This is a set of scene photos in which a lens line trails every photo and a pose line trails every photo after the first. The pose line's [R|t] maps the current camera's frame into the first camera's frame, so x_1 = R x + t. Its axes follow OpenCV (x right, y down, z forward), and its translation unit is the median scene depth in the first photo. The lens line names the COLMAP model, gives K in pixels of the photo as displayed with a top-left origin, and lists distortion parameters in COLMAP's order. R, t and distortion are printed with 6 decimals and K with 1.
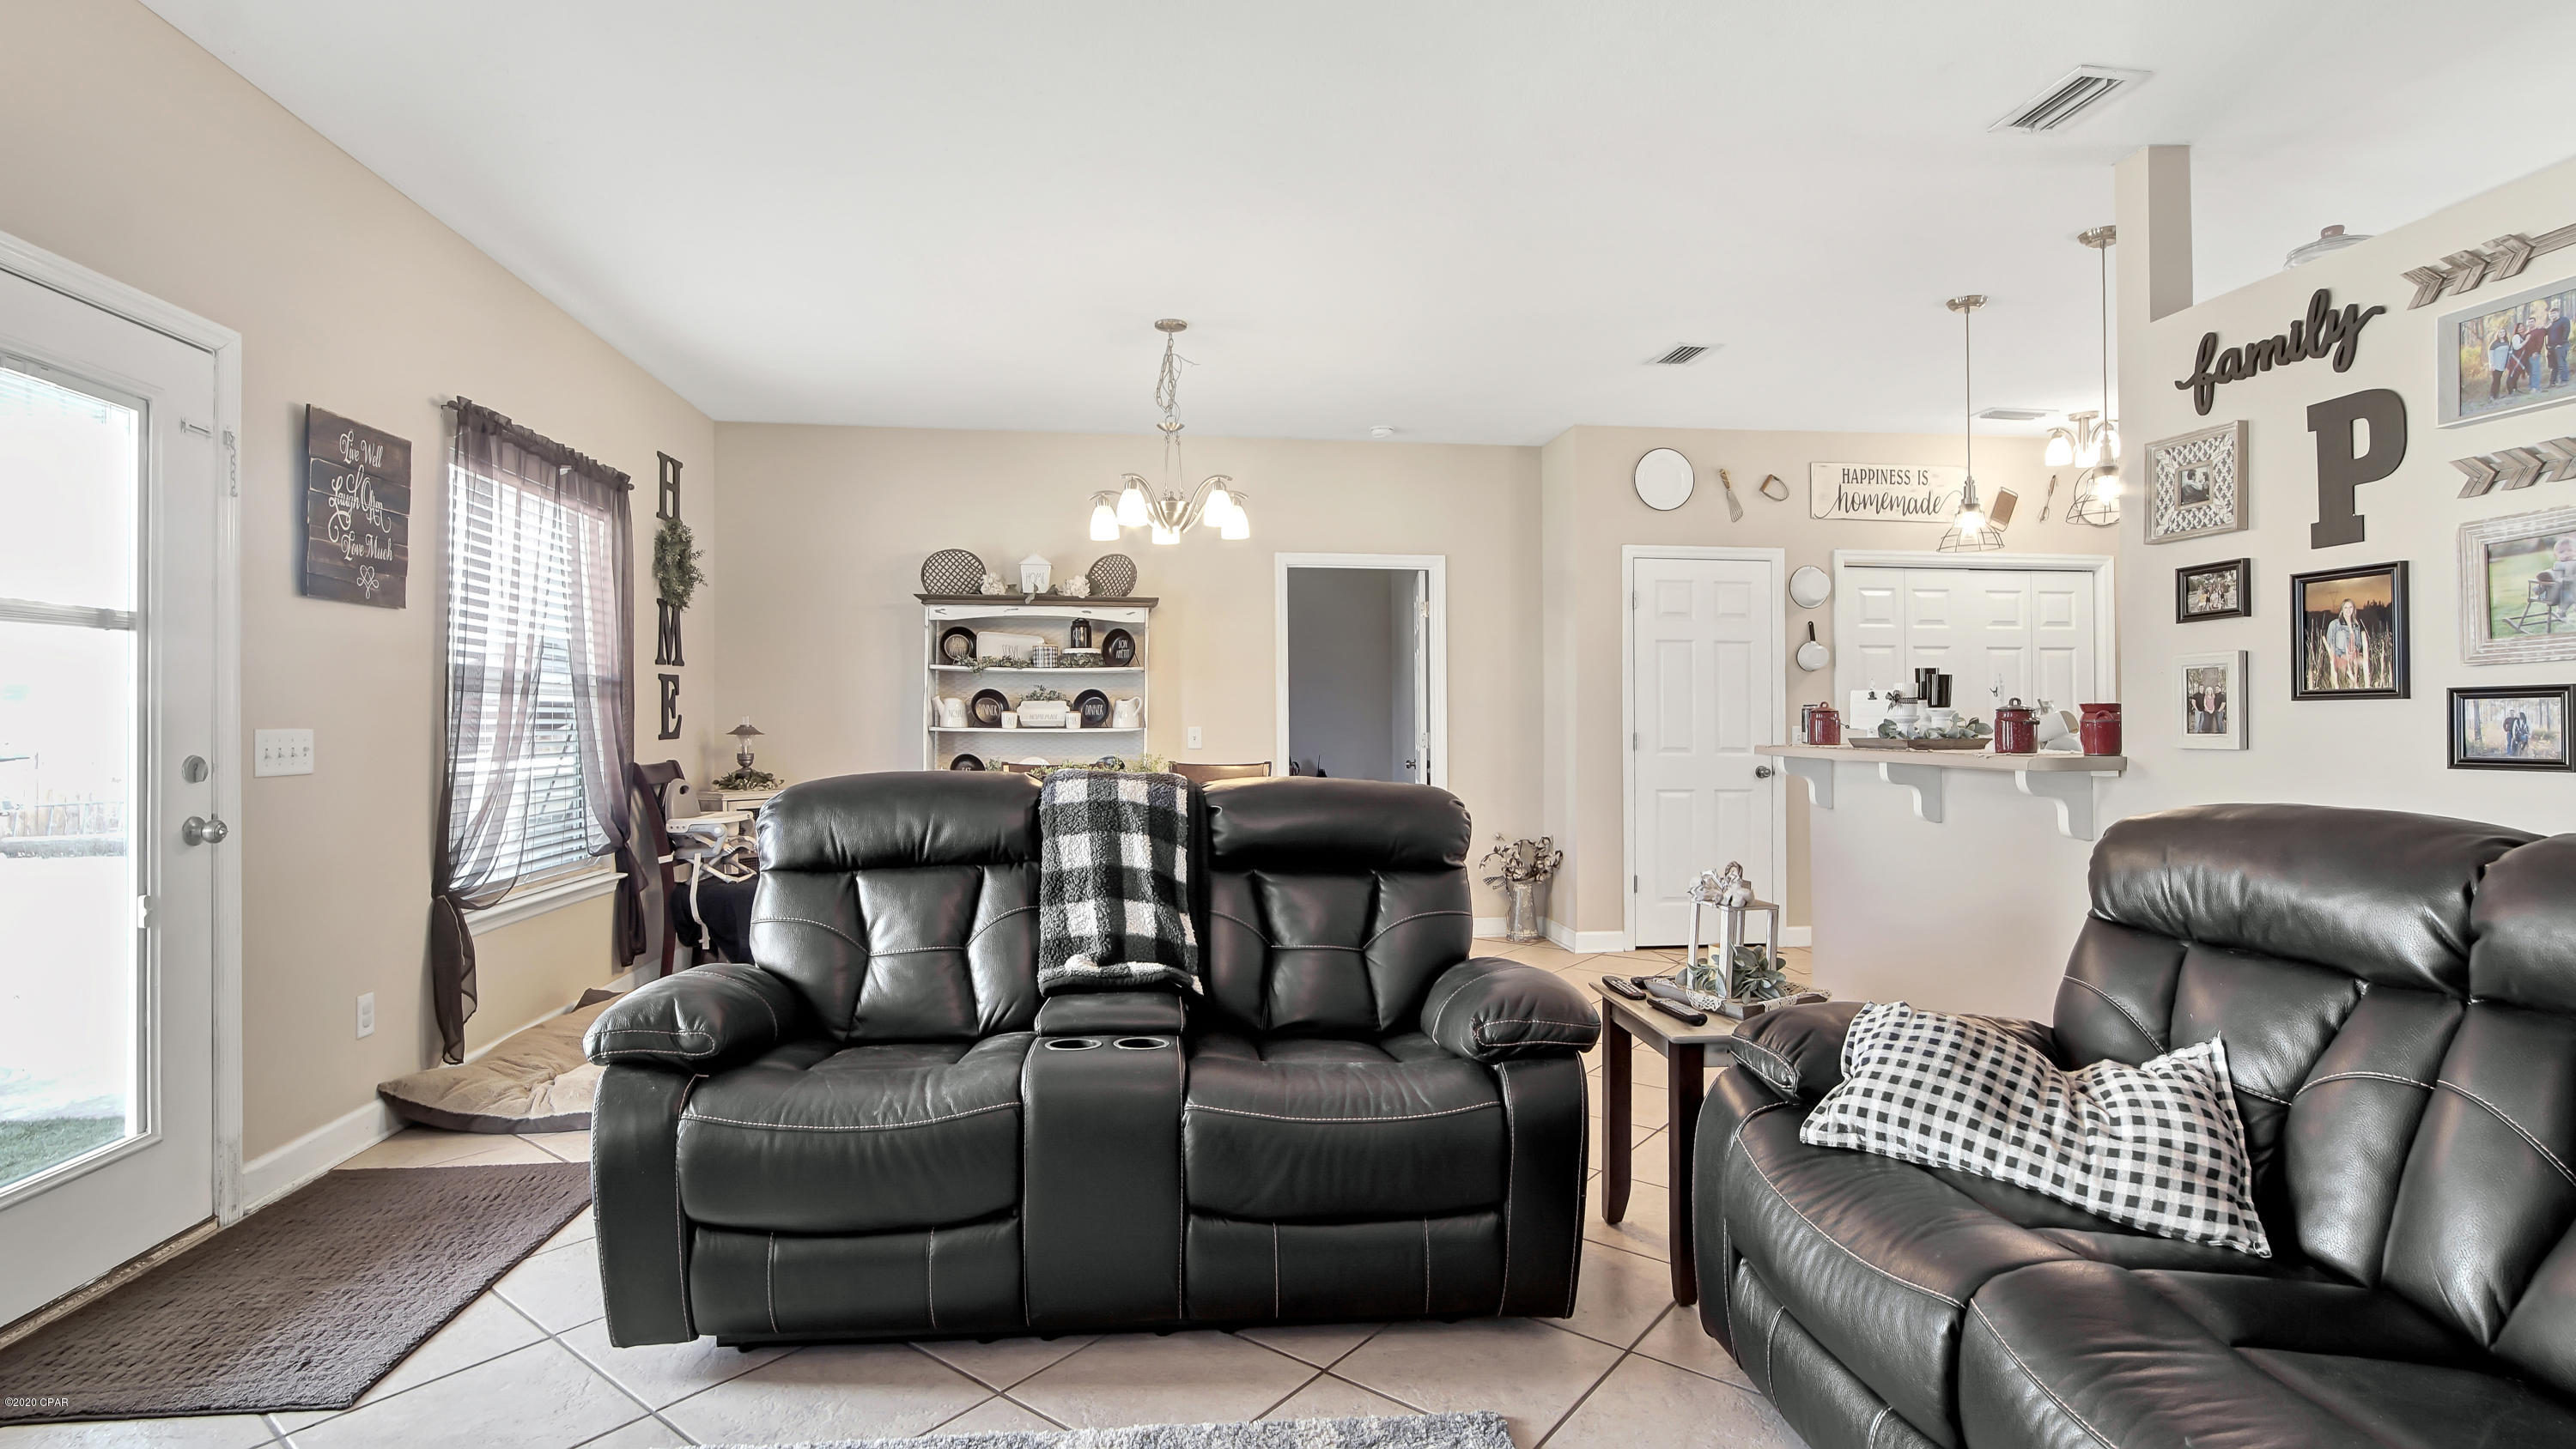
lens RADIAL K [[1232.5, 0, 1270.1], [0, 1232.5, 711.8], [0, 0, 1]] dist [-0.008573, 0.007121]
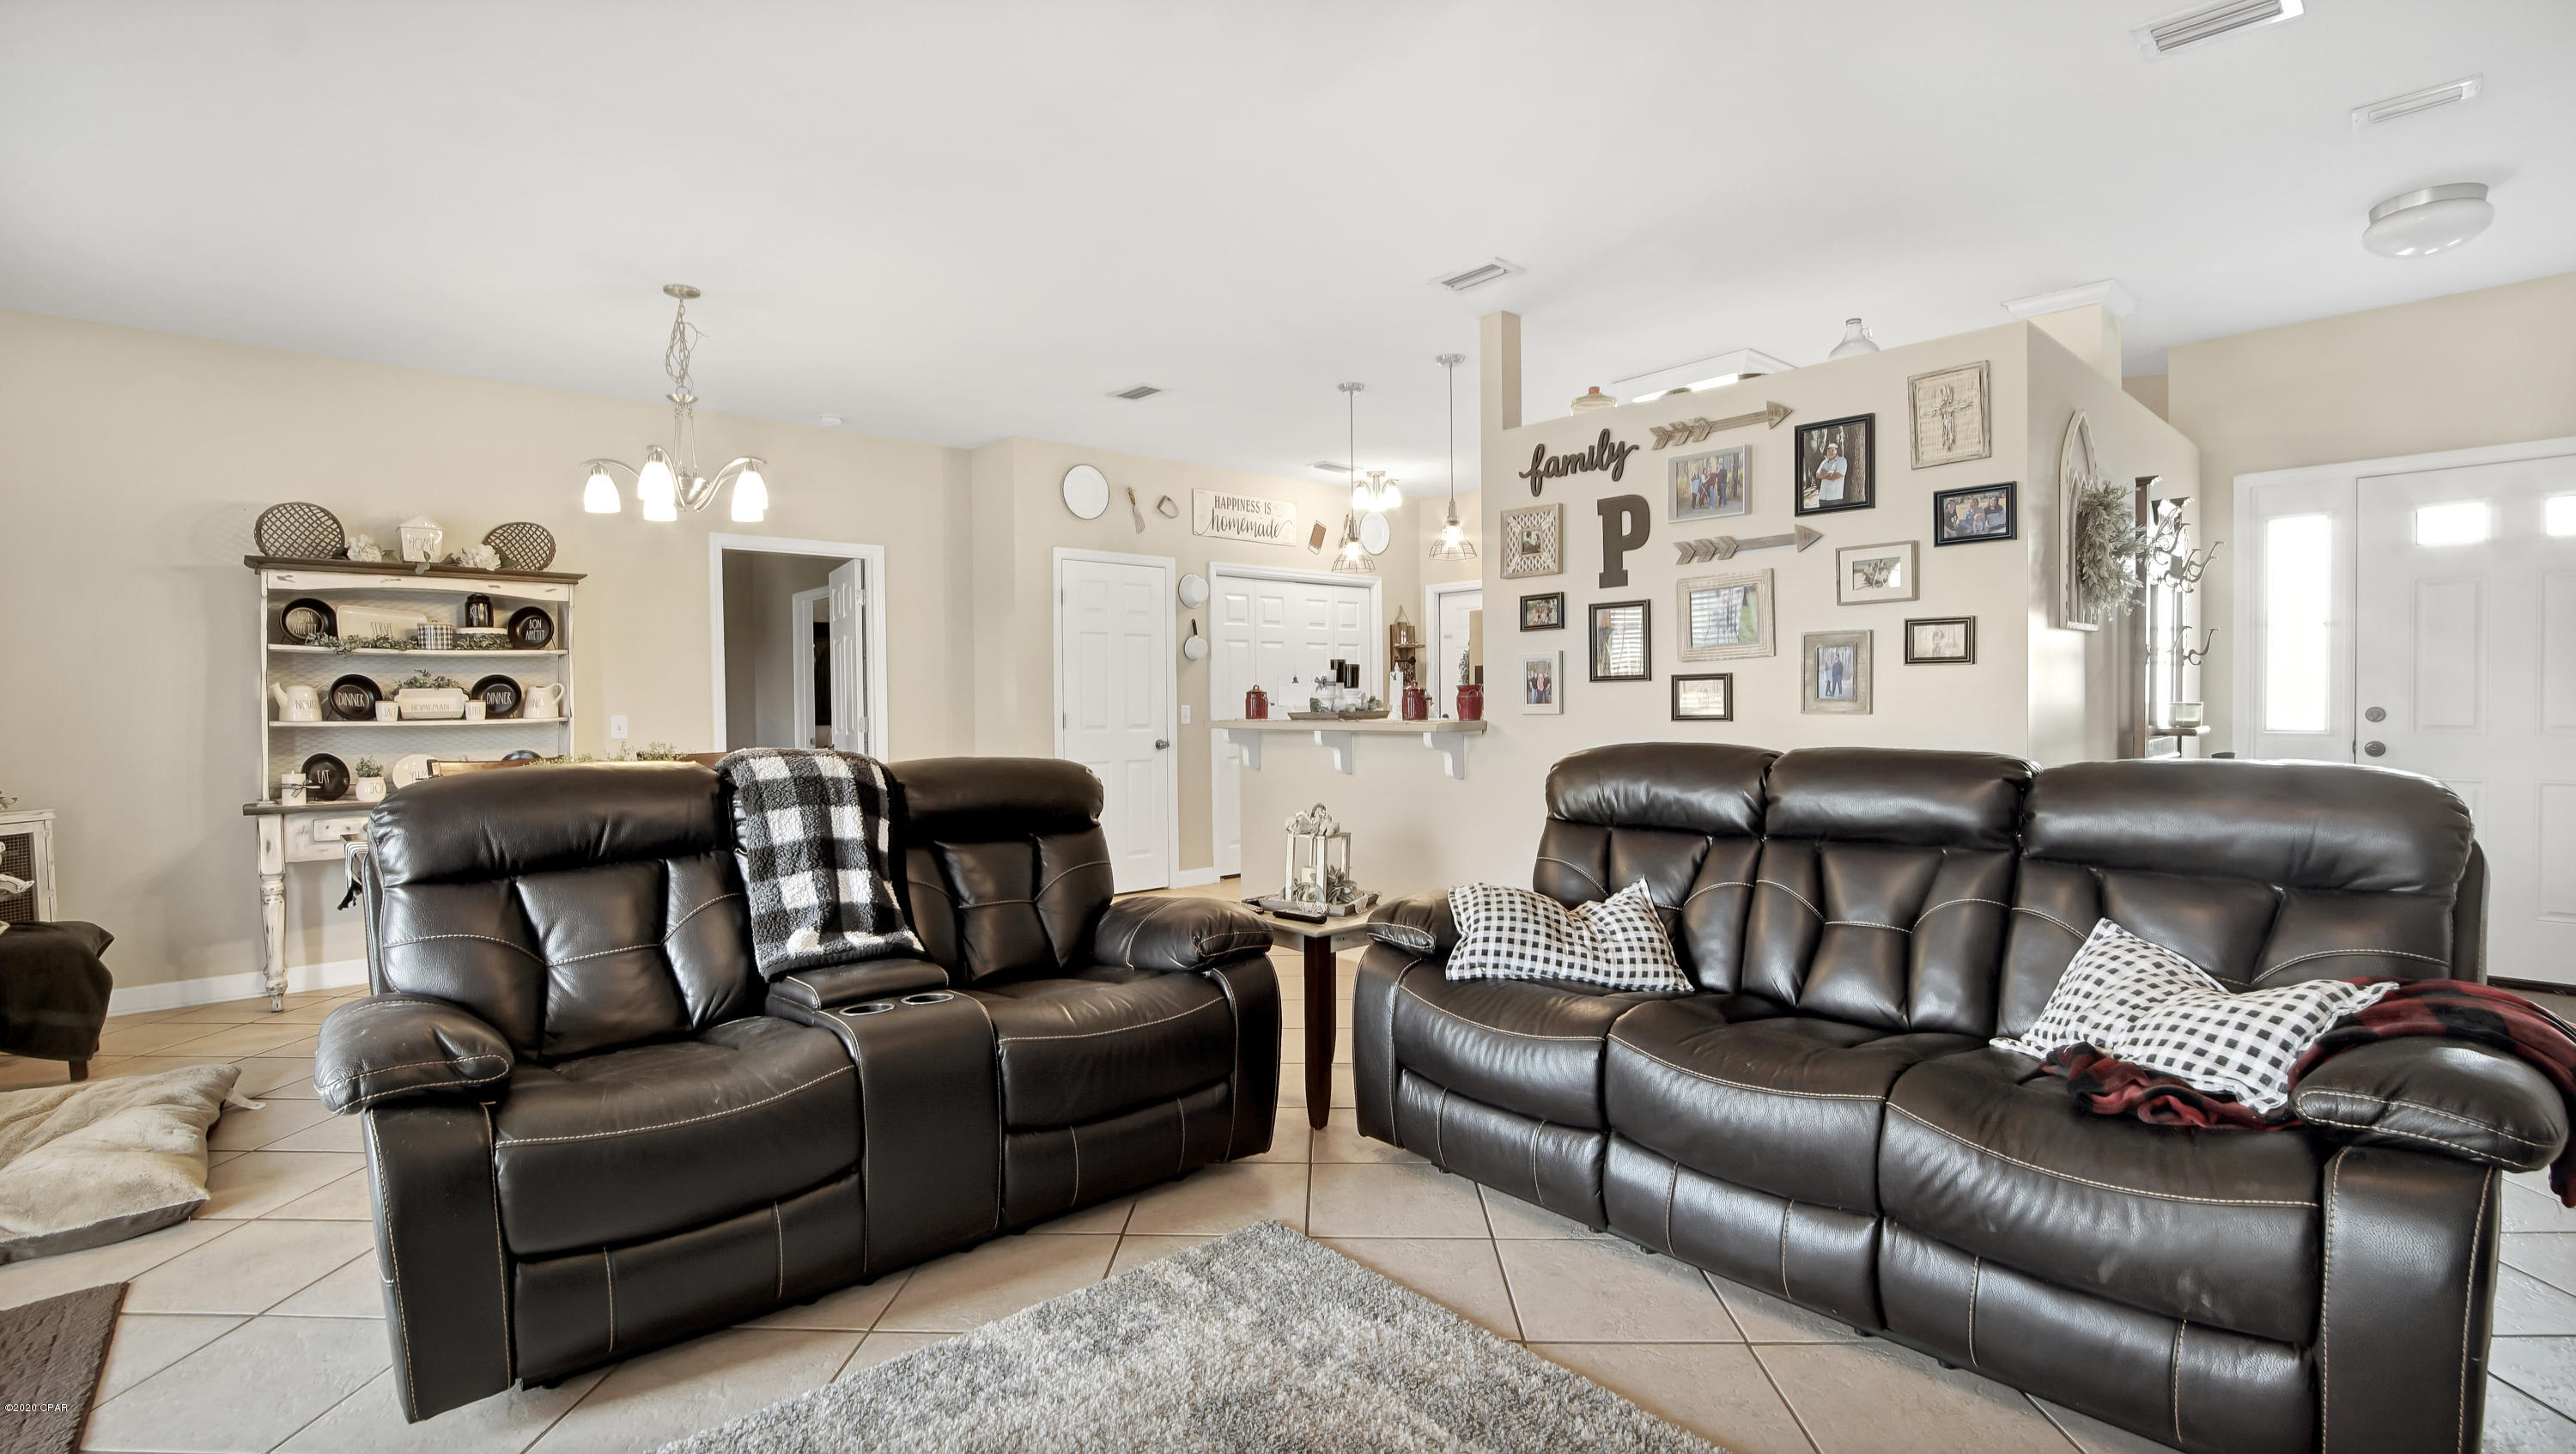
lens RADIAL K [[1194.6, 0, 1288.0], [0, 1194.6, 727.0], [0, 0, 1]] dist [-0.012438, -0.000039]
pose [[0.810434, -0.025050, 0.585294, -0.397034], [0.010146, 0.999536, 0.028730, 0.000525], [-0.585742, -0.017346, 0.810312, -0.036377]]
